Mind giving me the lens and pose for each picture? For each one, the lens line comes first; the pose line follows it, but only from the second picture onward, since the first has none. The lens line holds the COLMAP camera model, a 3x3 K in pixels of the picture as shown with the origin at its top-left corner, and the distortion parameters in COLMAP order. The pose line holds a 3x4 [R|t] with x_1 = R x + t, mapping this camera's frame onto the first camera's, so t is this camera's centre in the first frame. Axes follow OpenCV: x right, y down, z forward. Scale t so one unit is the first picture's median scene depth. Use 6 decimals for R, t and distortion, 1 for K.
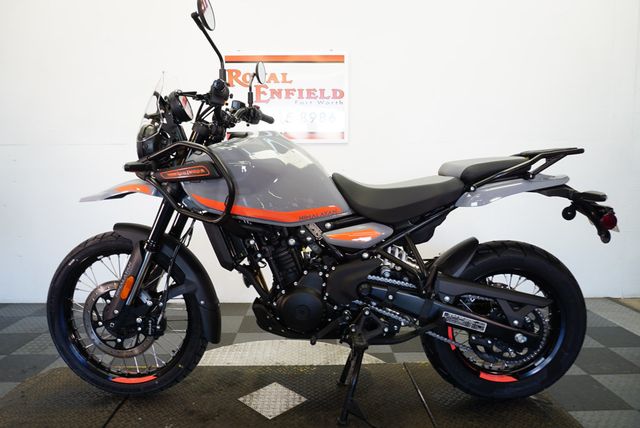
lens RADIAL K [[429.9, 0, 319.3], [0, 429.9, 212.9], [0, 0, 1]] dist [-0.053748, 0.036368]
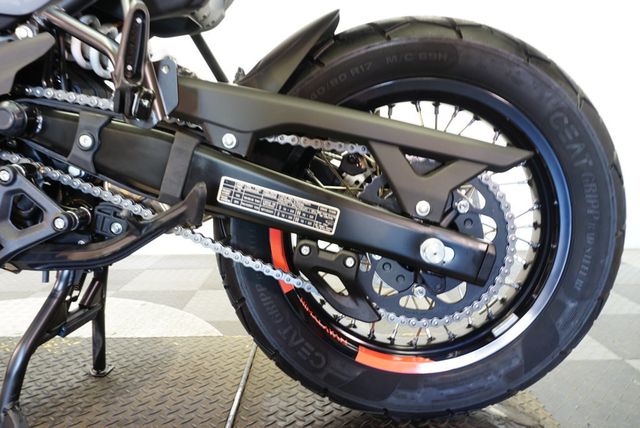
lens RADIAL K [[473.2, 0, 320.0], [0, 473.2, 214.0], [0, 0, 1]] dist [-0.041671, 0.037515]
pose [[0.999622, -0.001279, -0.027464, 0.375303], [0.002367, 0.999212, 0.039624, 0.239913], [0.027391, -0.039674, 0.998837, 0.581430]]
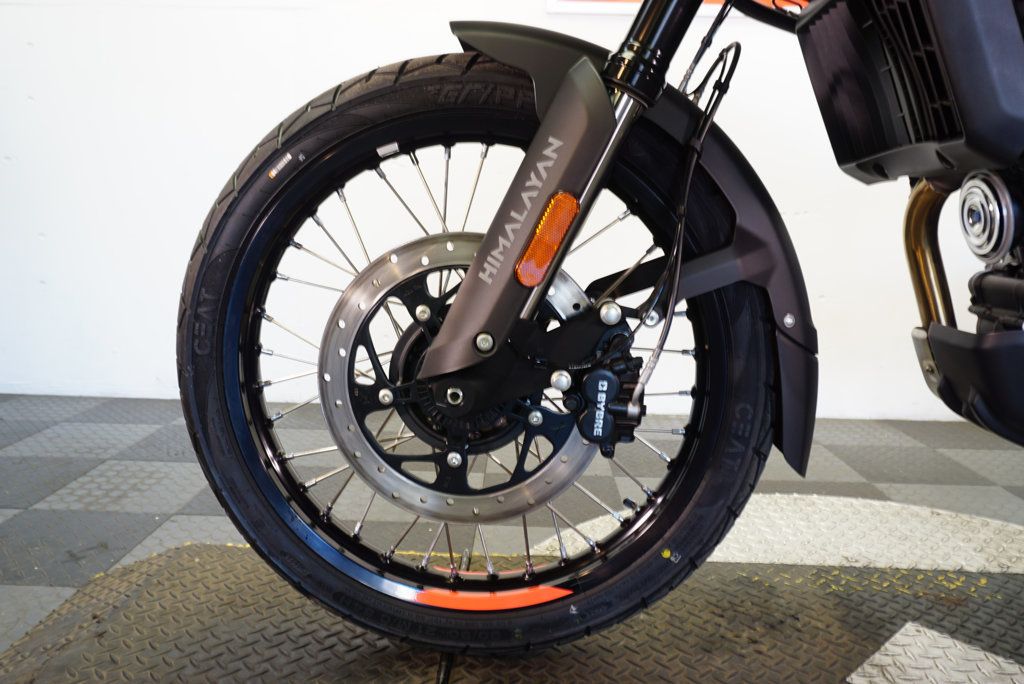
lens RADIAL K [[757.1, 0, 512.0], [0, 757.1, 342.0], [0, 0, 1]] dist [-0.041671, 0.037515]
pose [[0.998836, 0.036452, -0.031575, -0.444758], [-0.034647, 0.997833, 0.055941, 0.209336], [0.033546, -0.054782, 0.997935, 0.552102]]
